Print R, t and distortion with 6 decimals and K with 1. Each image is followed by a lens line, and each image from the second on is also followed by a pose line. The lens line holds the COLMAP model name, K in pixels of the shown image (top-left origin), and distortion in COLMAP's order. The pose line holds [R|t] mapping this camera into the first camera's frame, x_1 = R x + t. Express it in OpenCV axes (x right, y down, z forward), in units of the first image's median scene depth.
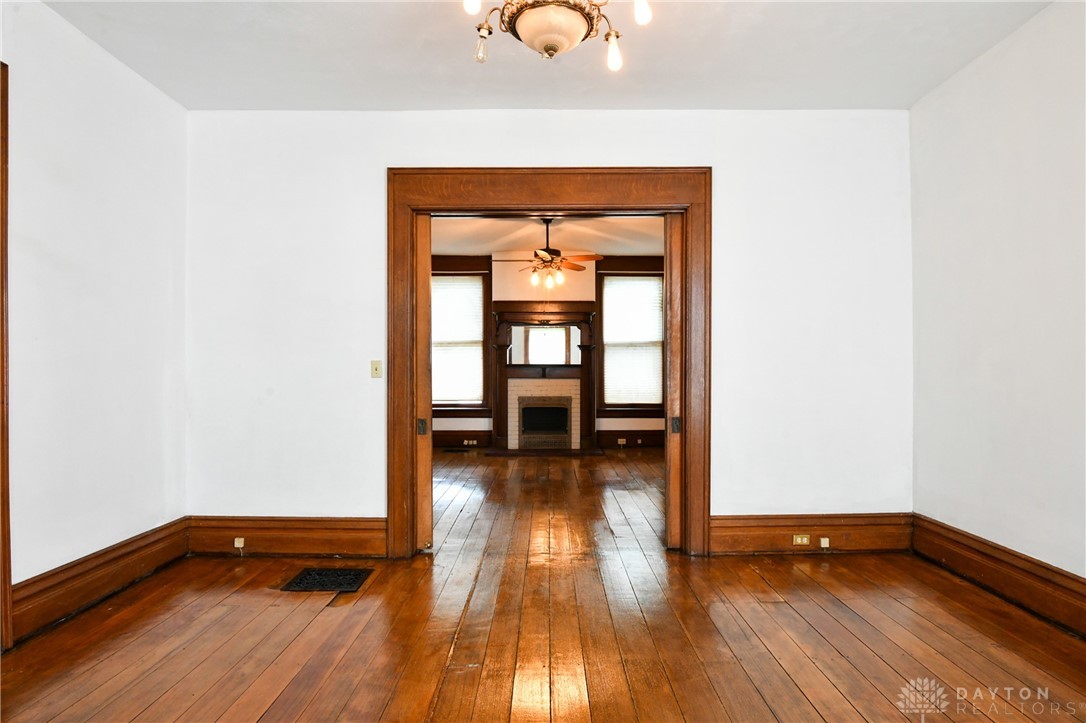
lens RADIAL K [[556.9, 0, 542.7], [0, 556.9, 361.8], [0, 0, 1]] dist [-0.001917, 0.000153]
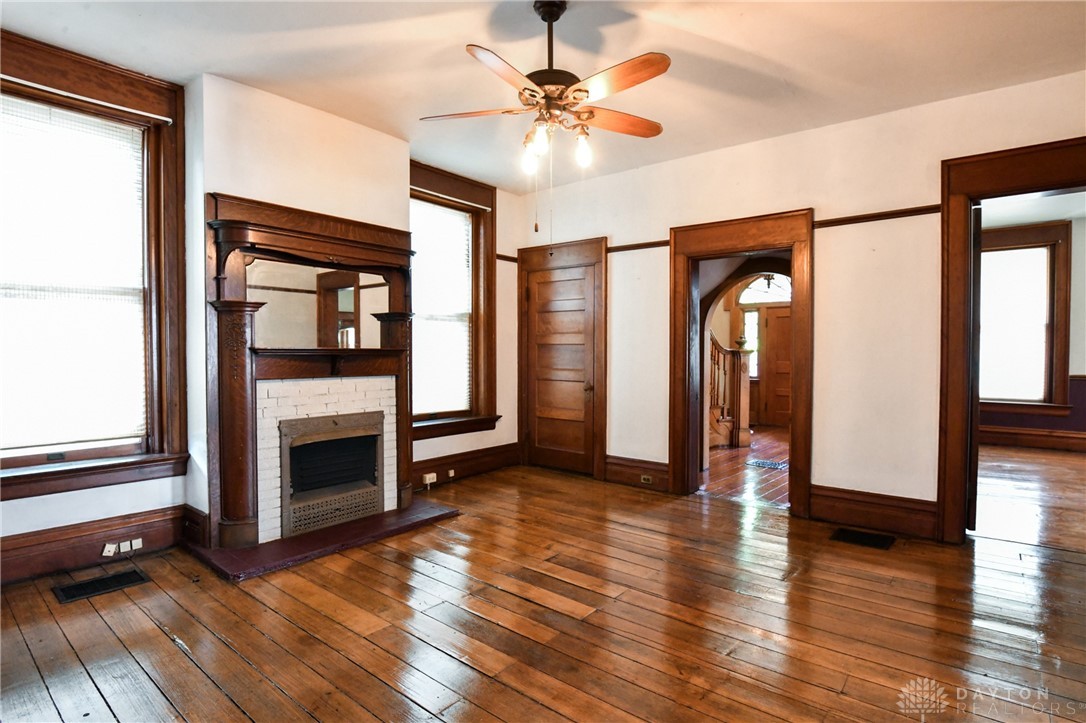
lens RADIAL K [[556.9, 0, 543.2], [0, 556.9, 363.6], [0, 0, 1]] dist [-0.001917, 0.000153]
pose [[0.675483, -0.016641, 0.737188, -0.225395], [-0.007390, 0.999542, 0.029335, 0.002442], [-0.737338, -0.025263, 0.675051, 0.542709]]
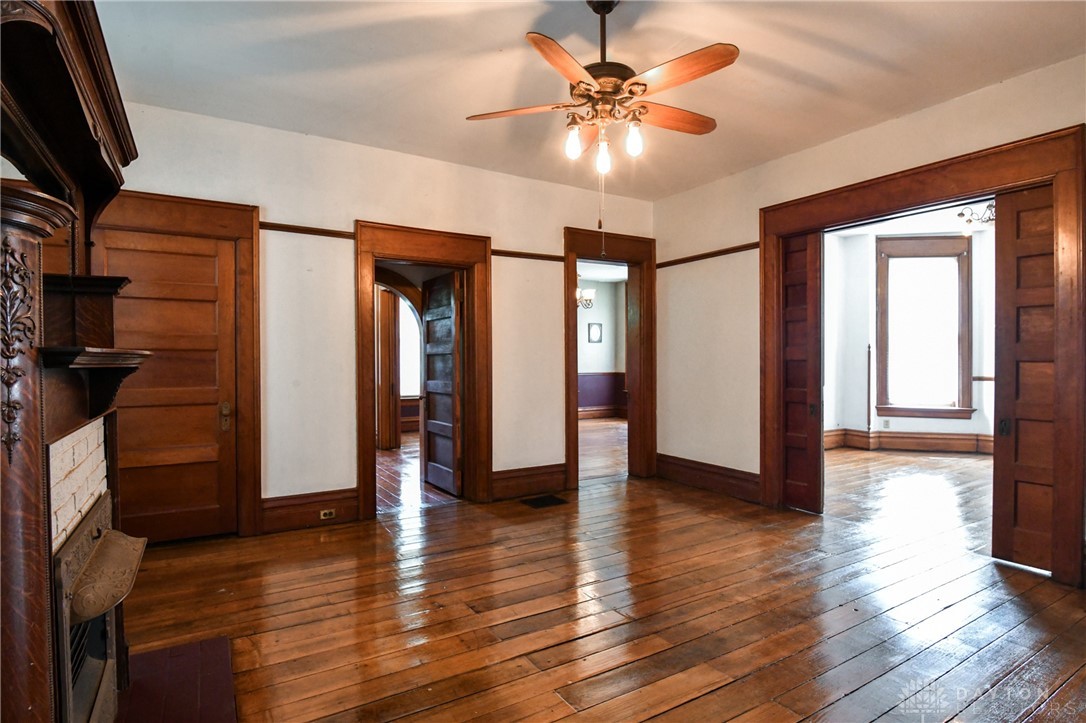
lens RADIAL K [[556.9, 0, 542.7], [0, 556.9, 366.5], [0, 0, 1]] dist [-0.001917, 0.000153]
pose [[-0.474001, -0.010180, 0.880466, -0.243006], [-0.003482, 0.999947, 0.009687, 0.007784], [-0.880517, 0.001526, -0.474011, 1.061290]]
